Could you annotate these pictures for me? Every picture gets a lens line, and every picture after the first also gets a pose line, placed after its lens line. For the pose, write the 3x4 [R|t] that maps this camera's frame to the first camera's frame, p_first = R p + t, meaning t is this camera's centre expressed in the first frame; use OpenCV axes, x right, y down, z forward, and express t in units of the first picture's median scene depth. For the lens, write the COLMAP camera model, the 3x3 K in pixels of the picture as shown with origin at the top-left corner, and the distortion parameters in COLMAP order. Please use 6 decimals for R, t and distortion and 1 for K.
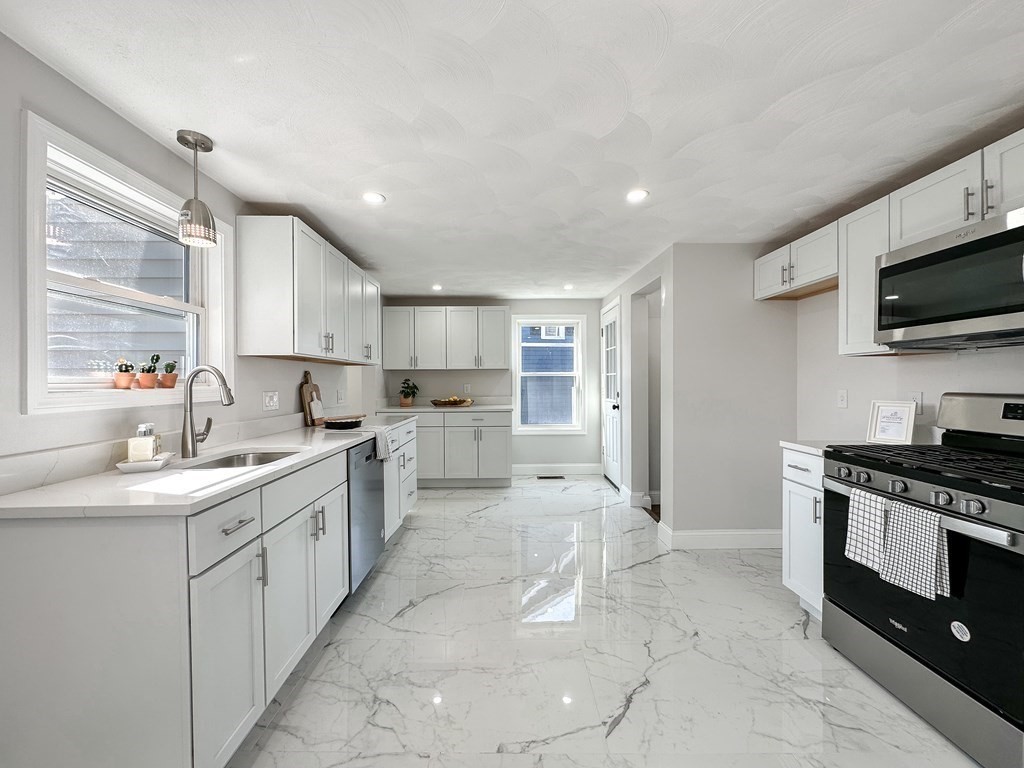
lens RADIAL K [[414.5, 0, 512.0], [0, 414.5, 384.0], [0, 0, 1]] dist [0.000545, 0.000372]
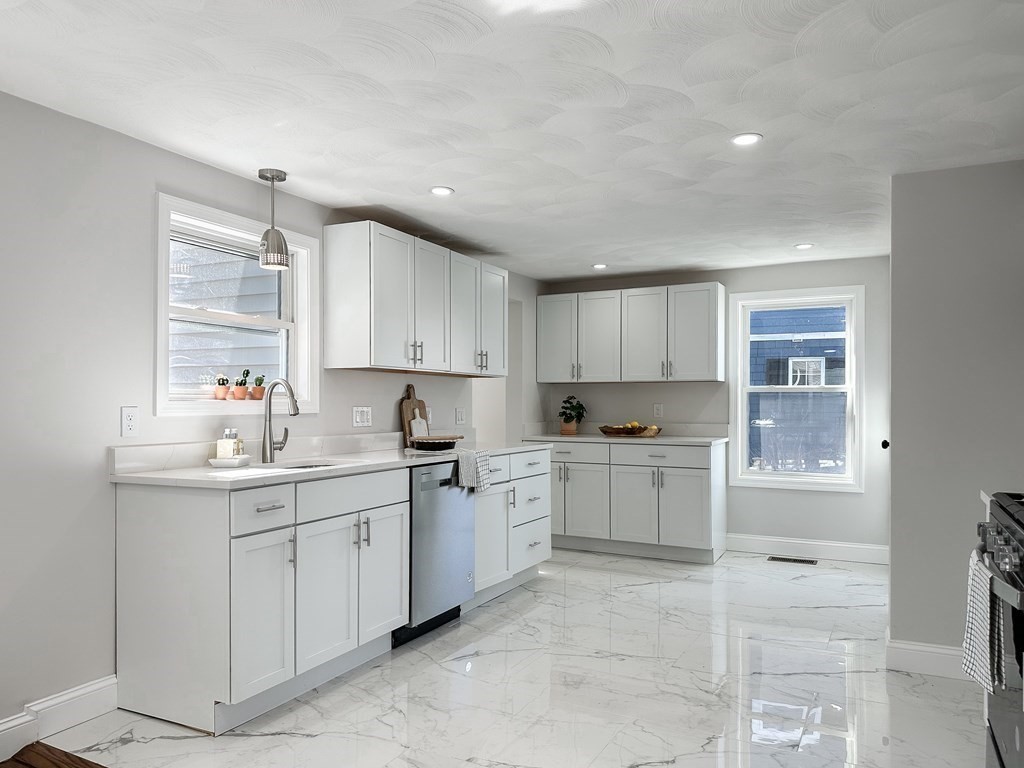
lens RADIAL K [[731.6, 0, 516.3], [0, 731.6, 401.2], [0, 0, 1]] dist [0.148757, -0.257714]
pose [[0.887760, 0.005597, -0.460274, 0.516758], [-0.010083, 0.999923, -0.007288, 0.015581], [0.460197, 0.011111, 0.887747, -0.323132]]
